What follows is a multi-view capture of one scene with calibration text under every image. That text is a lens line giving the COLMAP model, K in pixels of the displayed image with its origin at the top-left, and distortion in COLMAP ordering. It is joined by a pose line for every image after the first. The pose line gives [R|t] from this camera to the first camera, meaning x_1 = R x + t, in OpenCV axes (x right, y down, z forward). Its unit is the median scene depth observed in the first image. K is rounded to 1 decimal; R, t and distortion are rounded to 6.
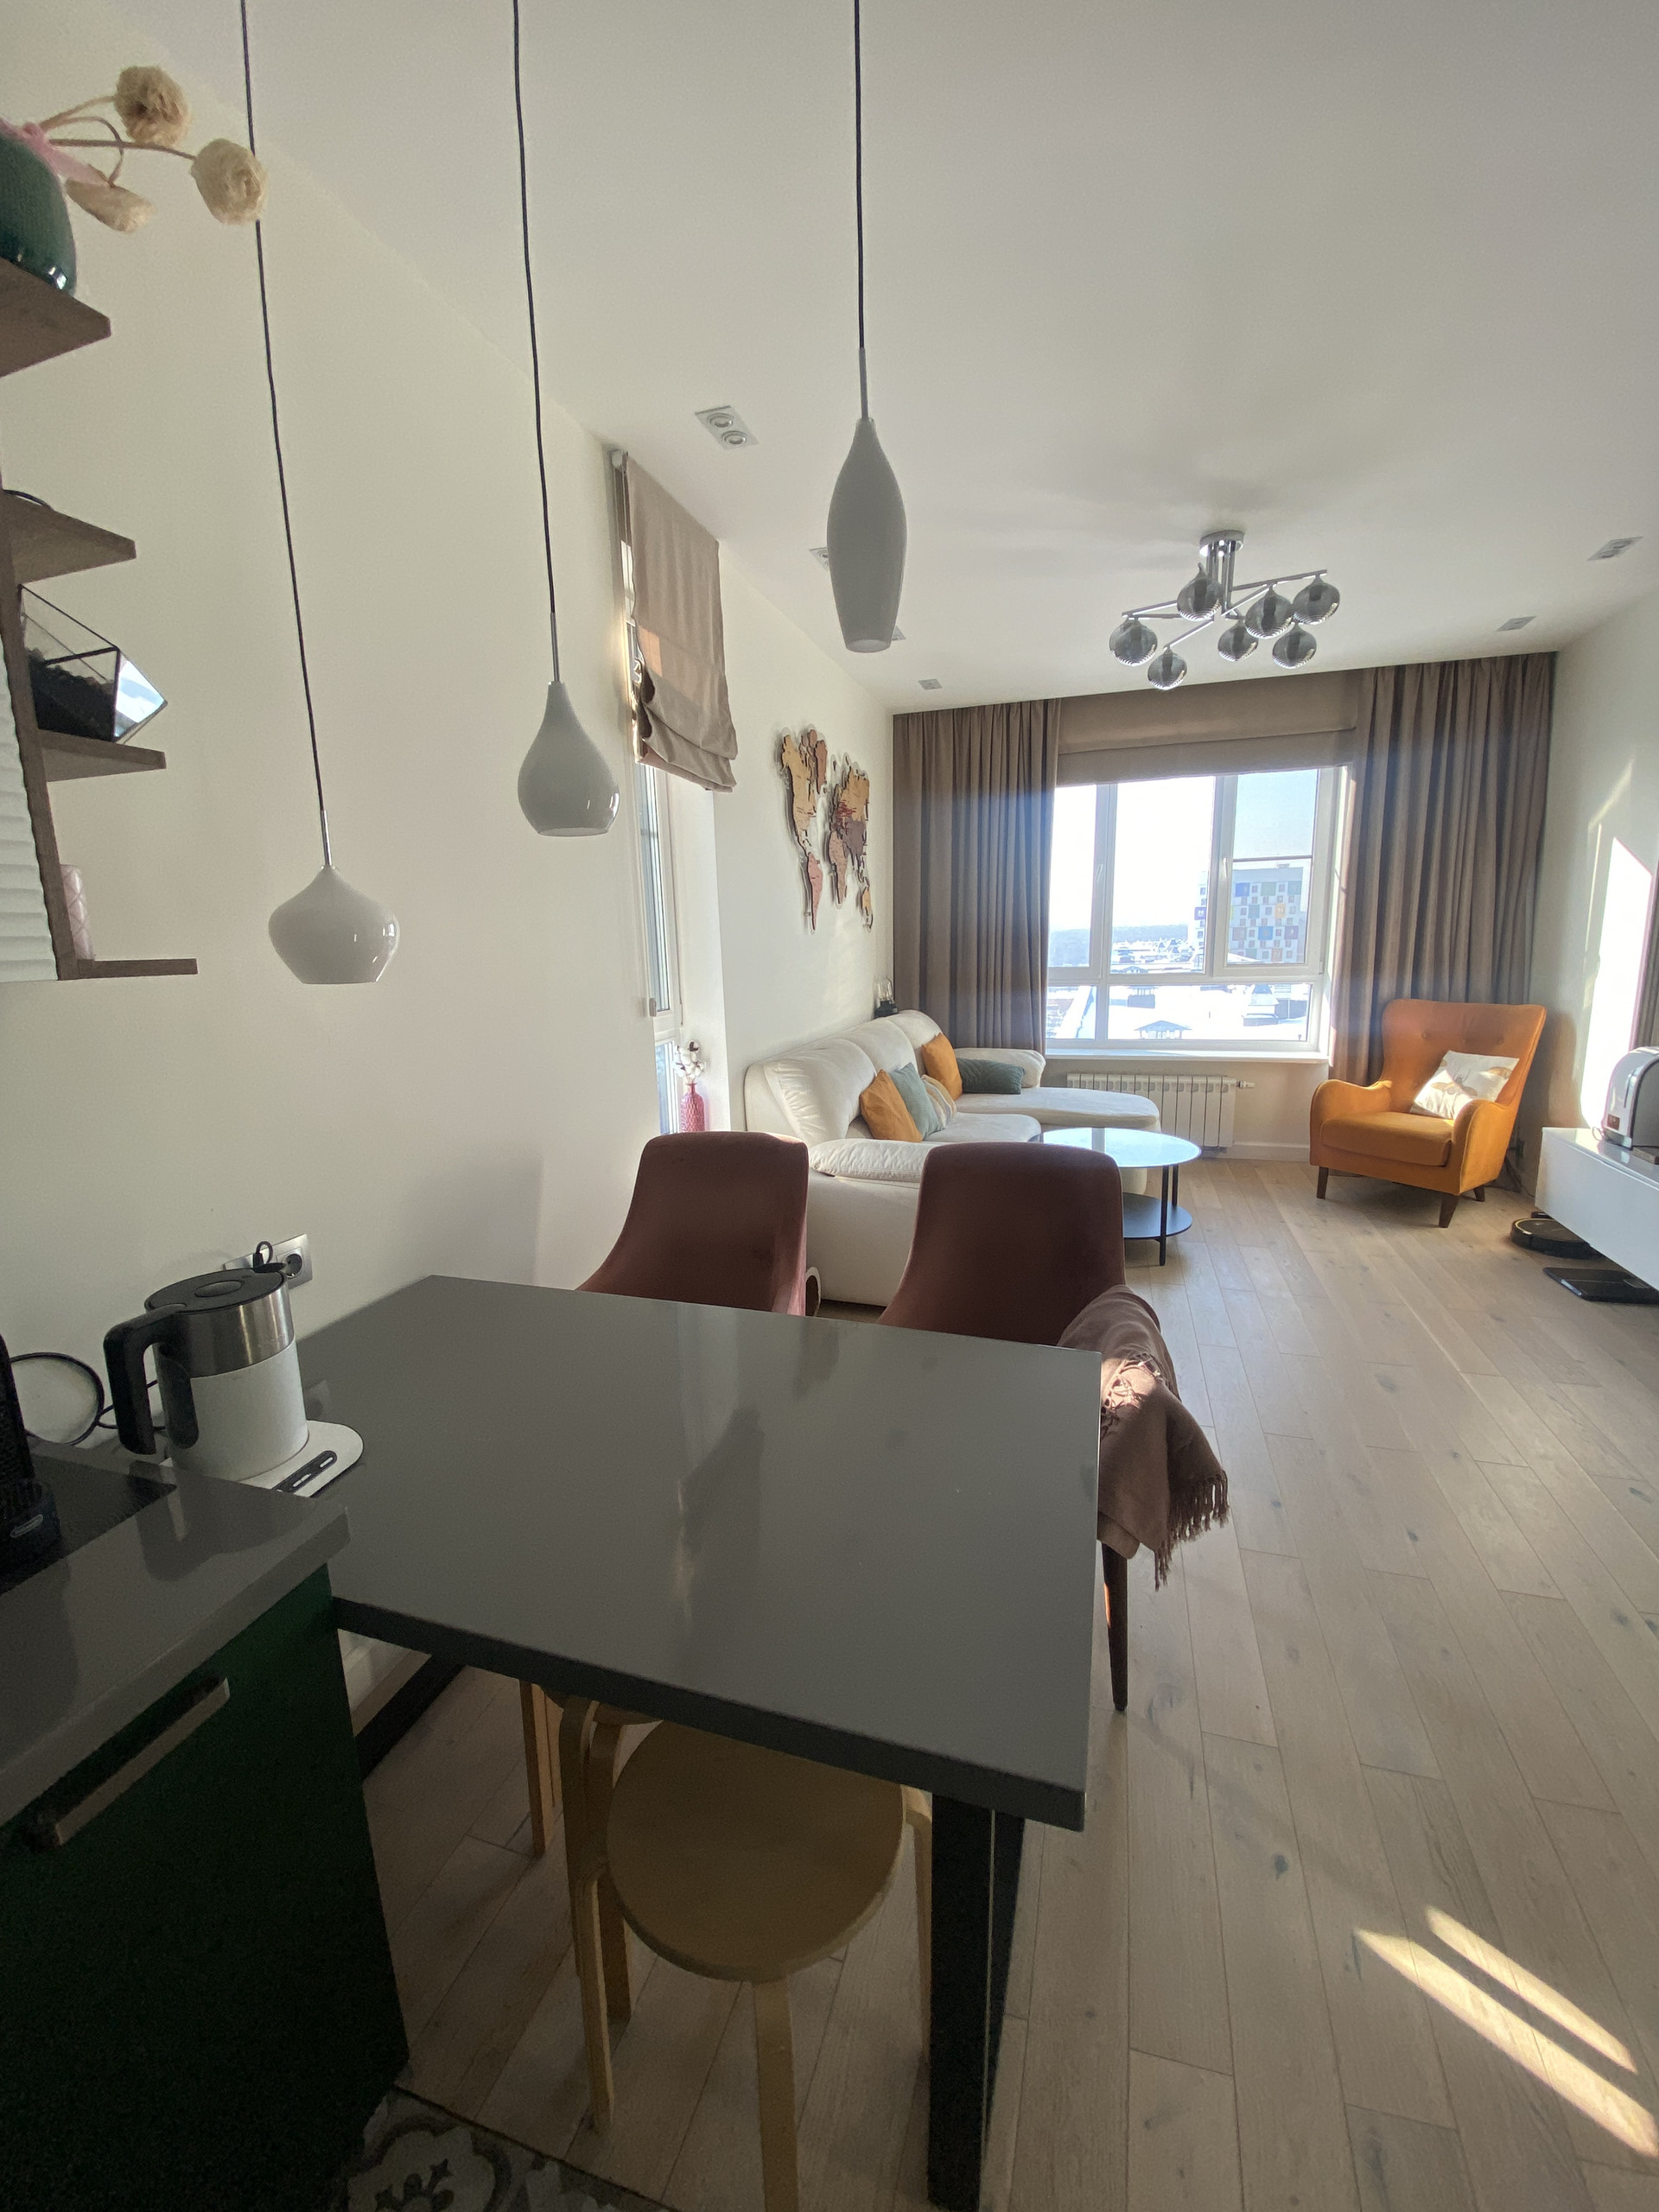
lens RADIAL K [[907.5, 0, 836.1], [0, 907.5, 1104.4], [0, 0, 1]] dist [-0.000798, 0.000198]
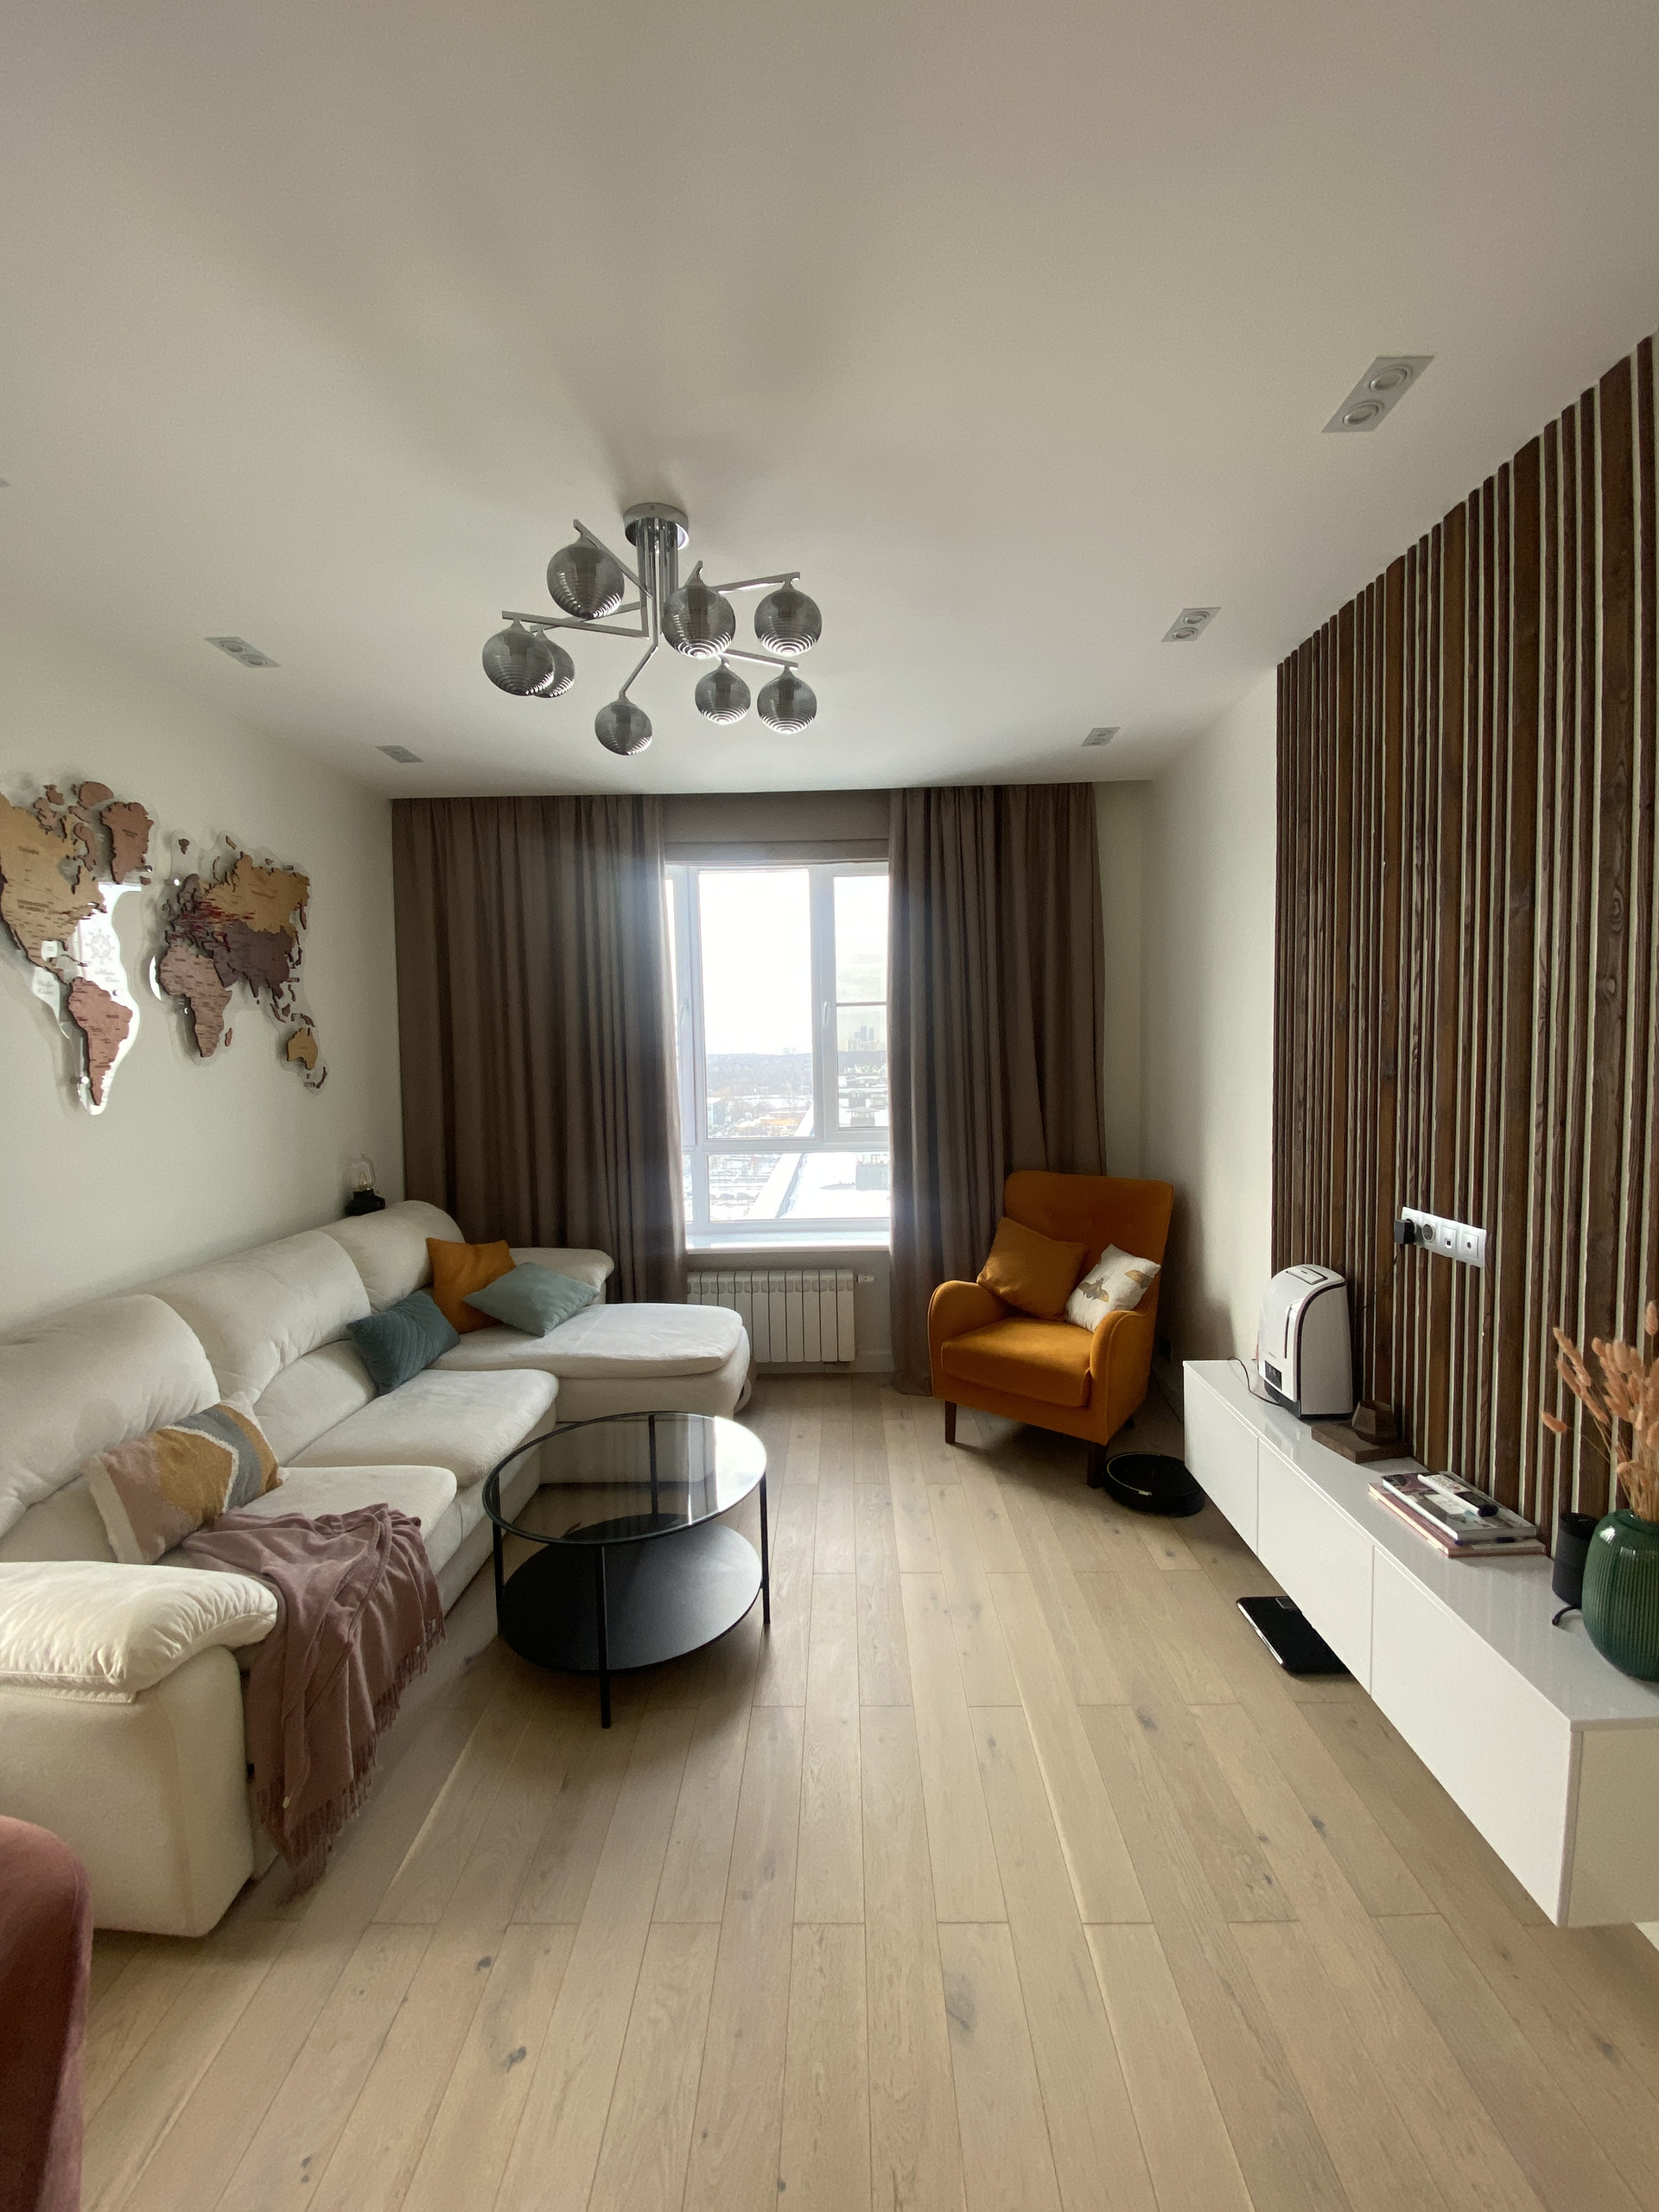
lens RADIAL K [[907.5, 0, 826.2], [0, 907.5, 1107.0], [0, 0, 1]] dist [-0.000798, 0.000198]
pose [[0.965664, -0.009463, 0.259623, 0.285164], [0.042170, 0.991793, -0.120700, -0.103427], [-0.256350, 0.127504, 0.958138, 0.316806]]
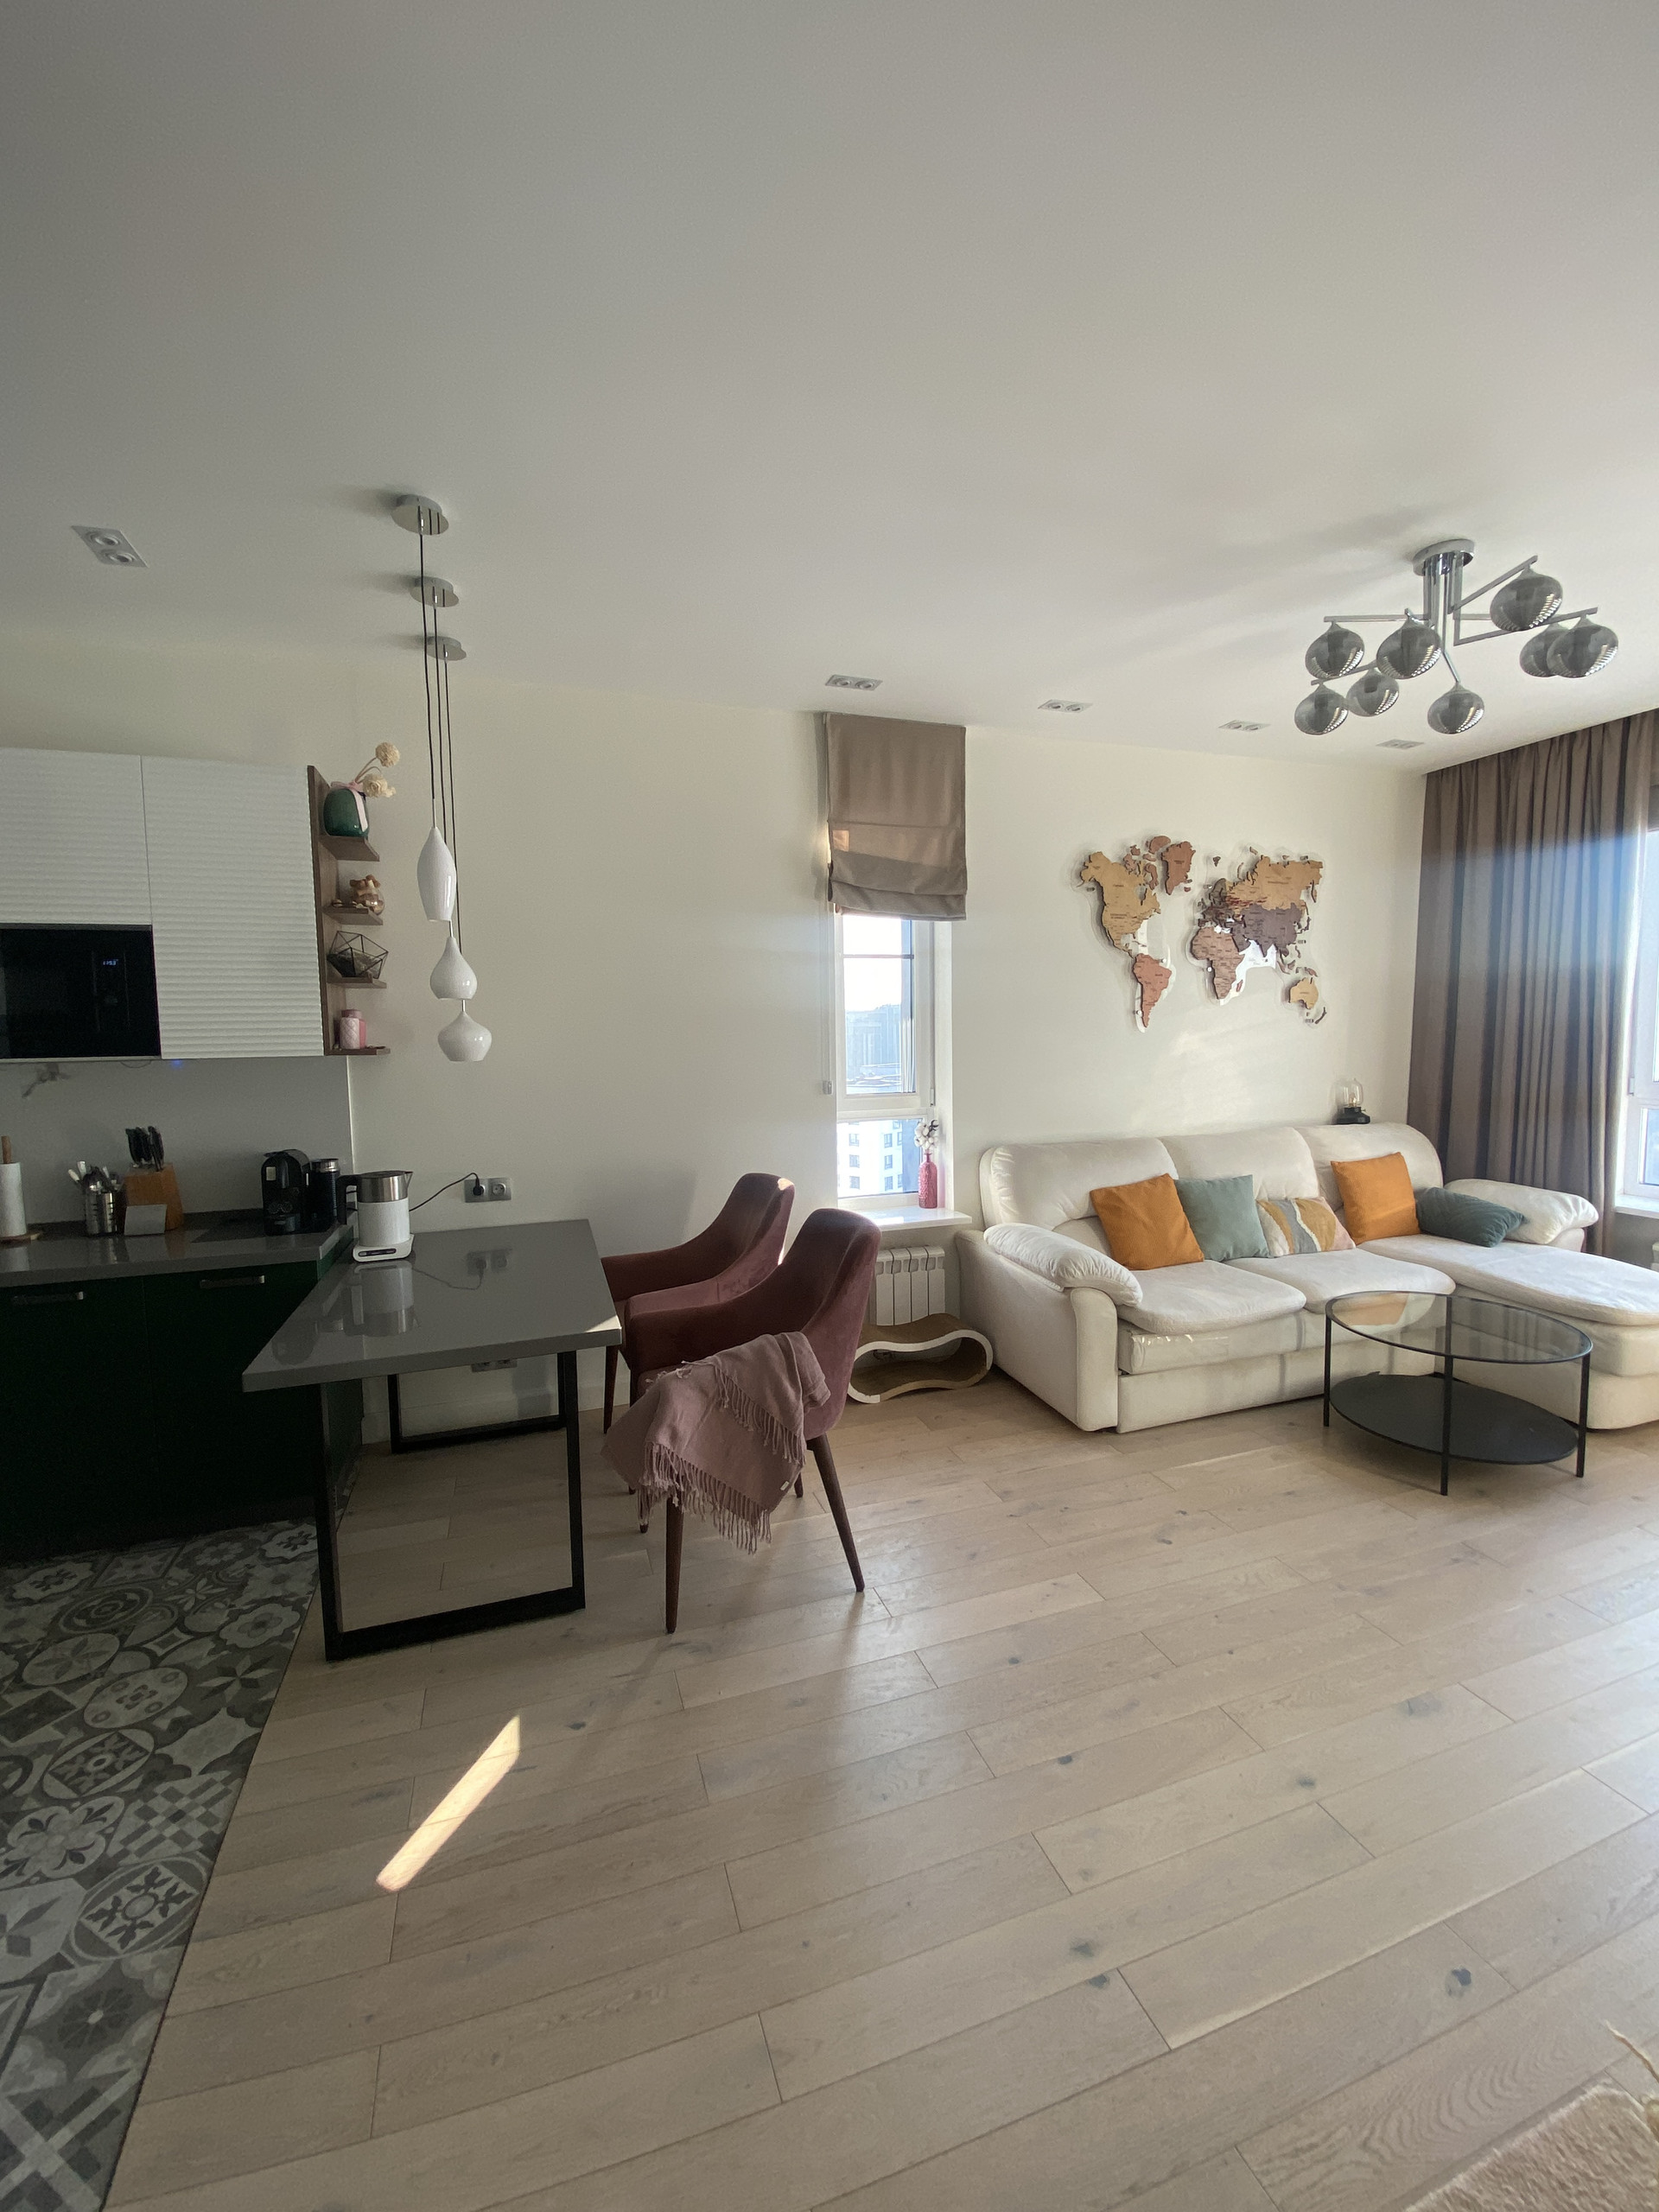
lens RADIAL K [[907.5, 0, 835.0], [0, 907.5, 1111.0], [0, 0, 1]] dist [-0.000798, 0.000198]
pose [[0.591323, 0.082237, -0.802231, 0.601593], [-0.142206, 0.989831, -0.003352, -0.049190], [0.793798, 0.116064, 0.597005, 0.127739]]
